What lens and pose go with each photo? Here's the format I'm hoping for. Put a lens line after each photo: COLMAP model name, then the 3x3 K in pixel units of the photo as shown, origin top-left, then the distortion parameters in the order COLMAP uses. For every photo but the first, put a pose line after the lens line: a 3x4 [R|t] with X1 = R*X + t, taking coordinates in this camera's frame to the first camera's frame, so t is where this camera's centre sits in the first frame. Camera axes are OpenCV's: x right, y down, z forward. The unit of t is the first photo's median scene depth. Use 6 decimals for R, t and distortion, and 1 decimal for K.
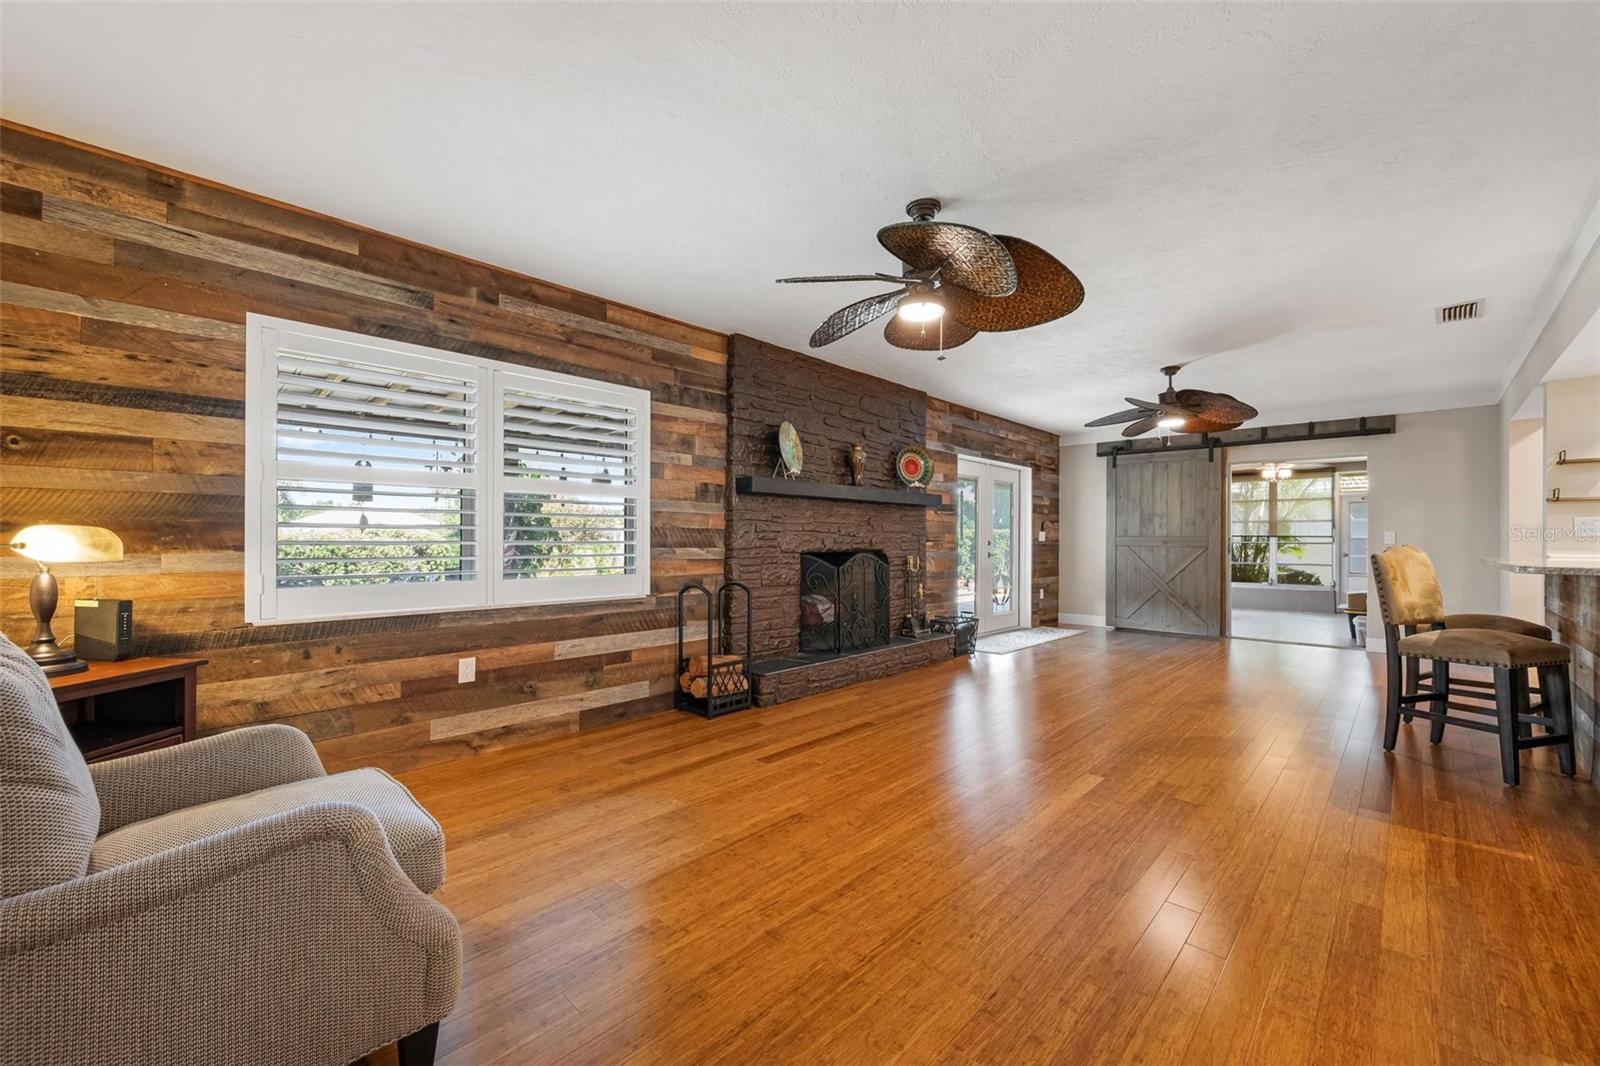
lens RADIAL K [[617.6, 0, 799.6], [0, 617.6, 534.9], [0, 0, 1]] dist [-0.003486, 0.000446]
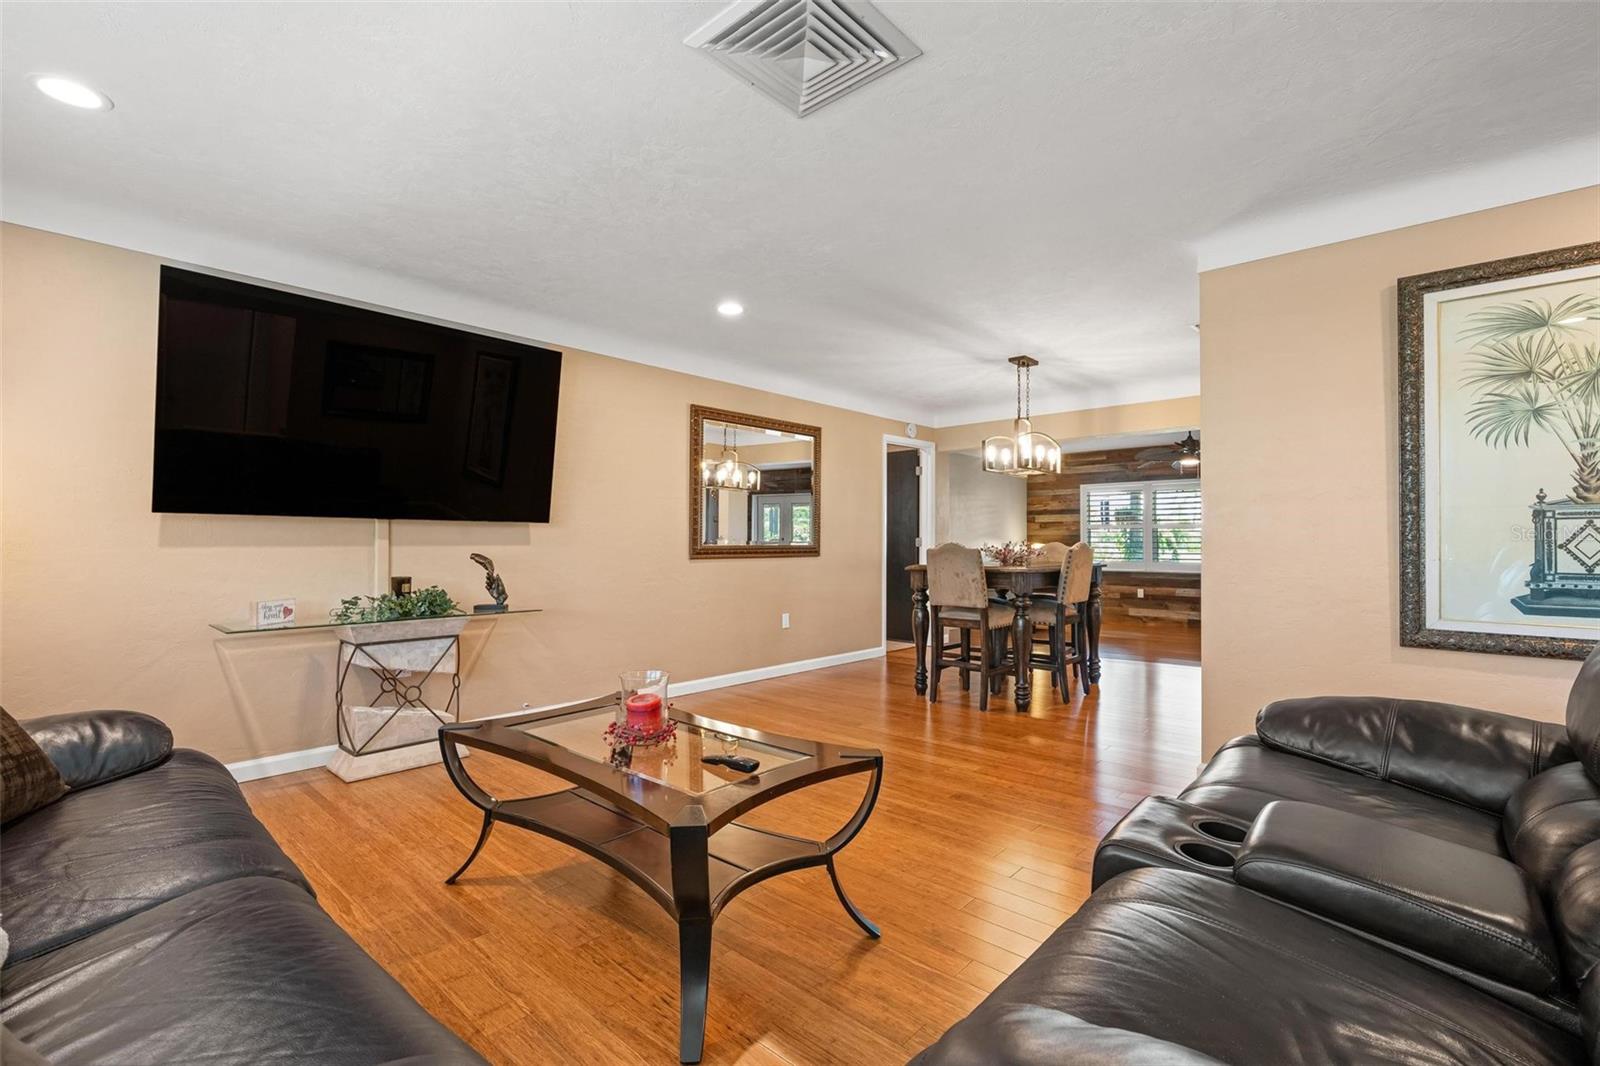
lens RADIAL K [[726.7, 0, 814.4], [0, 726.7, 532.0], [0, 0, 1]] dist [0.002134, -0.001862]
pose [[0.071702, -0.018013, -0.997263, 2.198583], [0.007139, 0.999821, -0.017545, -0.010031], [0.997401, -0.005862, 0.071818, -0.594019]]
